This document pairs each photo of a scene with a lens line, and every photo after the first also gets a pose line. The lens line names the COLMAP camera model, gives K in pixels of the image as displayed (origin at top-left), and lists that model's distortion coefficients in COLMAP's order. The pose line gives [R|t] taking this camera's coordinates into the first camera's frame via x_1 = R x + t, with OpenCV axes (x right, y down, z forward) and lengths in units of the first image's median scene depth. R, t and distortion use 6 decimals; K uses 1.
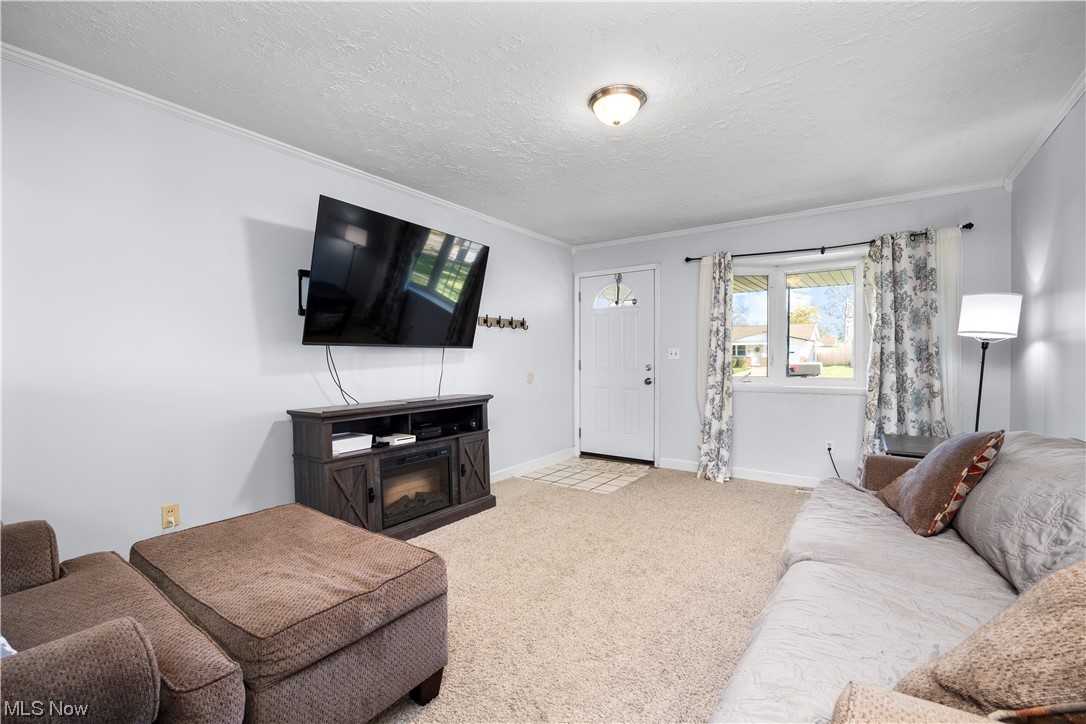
lens RADIAL K [[470.1, 0, 539.3], [0, 470.1, 366.1], [0, 0, 1]] dist [-0.001334, -0.000083]
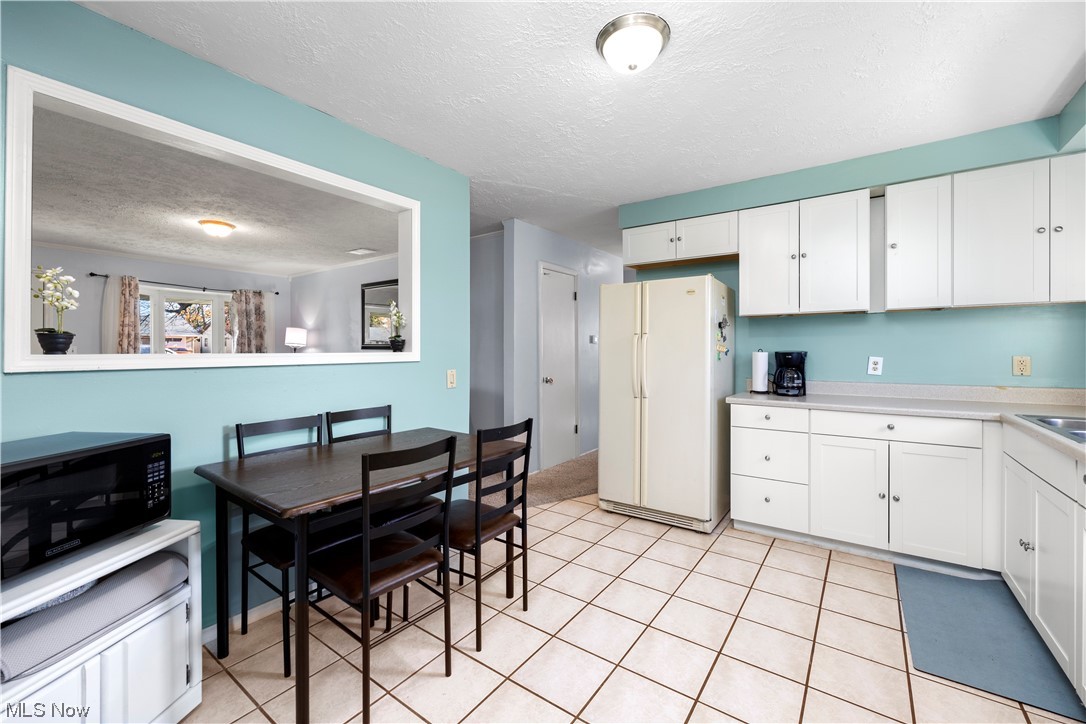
lens RADIAL K [[440.3, 0, 544.1], [0, 440.3, 354.7], [0, 0, 1]] dist [-0.000605, 0.000063]
pose [[0.013511, -0.006676, 0.999886, -0.886552], [0.017503, 0.999826, 0.006439, -0.005054], [-0.999756, 0.017414, 0.013626, -0.204981]]
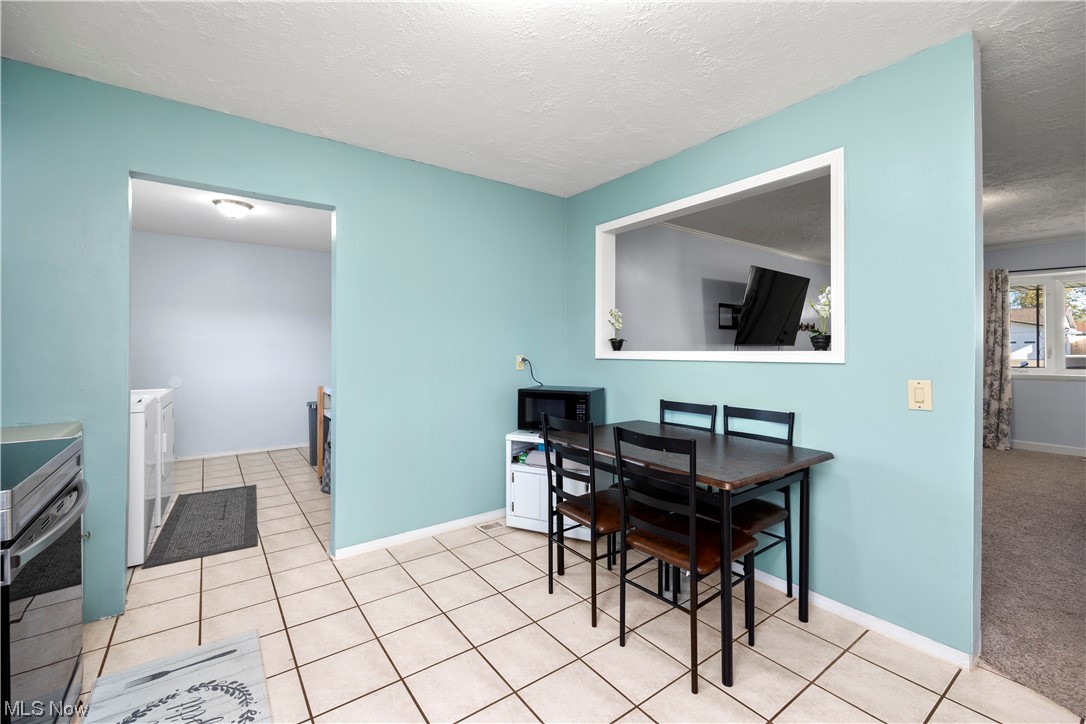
lens RADIAL K [[454.1, 0, 542.4], [0, 454.1, 346.3], [0, 0, 1]] dist [0.000714, 0.000108]
pose [[0.947818, -0.001780, -0.318808, -0.404212], [-0.005177, 0.999767, -0.020972, -0.000847], [0.318771, 0.021528, 0.947587, -0.575237]]
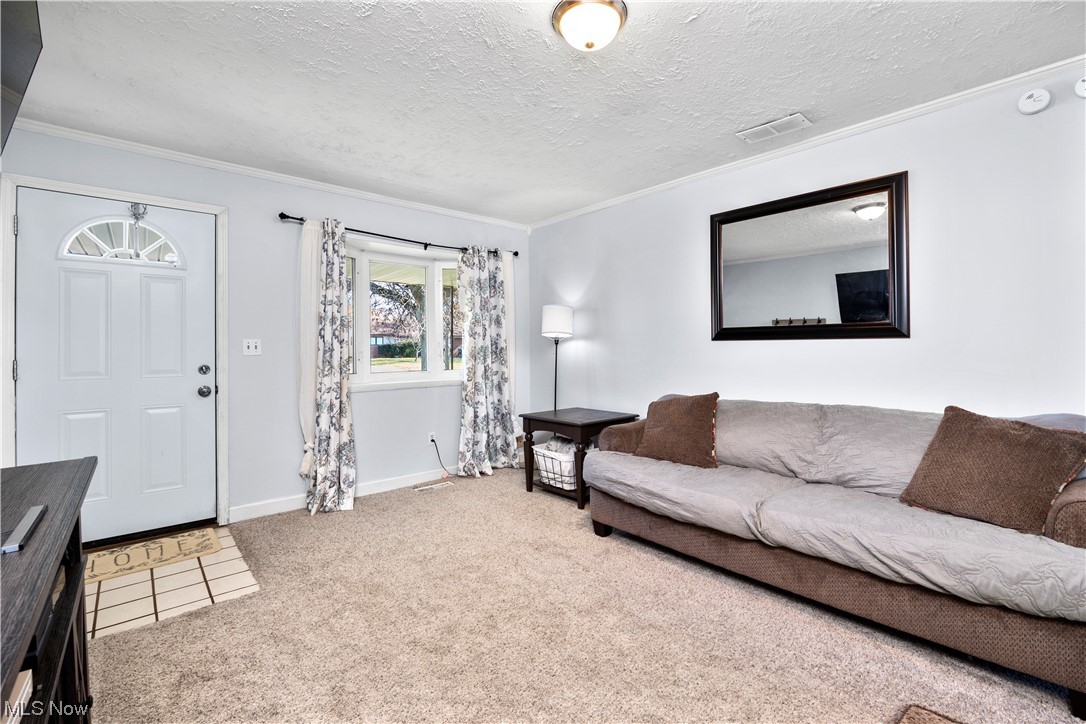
lens RADIAL K [[475.9, 0, 545.8], [0, 475.9, 349.0], [0, 0, 1]] dist [-0.003249, -0.000313]
pose [[0.230798, 0.002248, 0.972999, -0.322063], [0.027298, 0.999589, -0.008785, -0.006911], [-0.972619, 0.028589, 0.230641, 0.487701]]
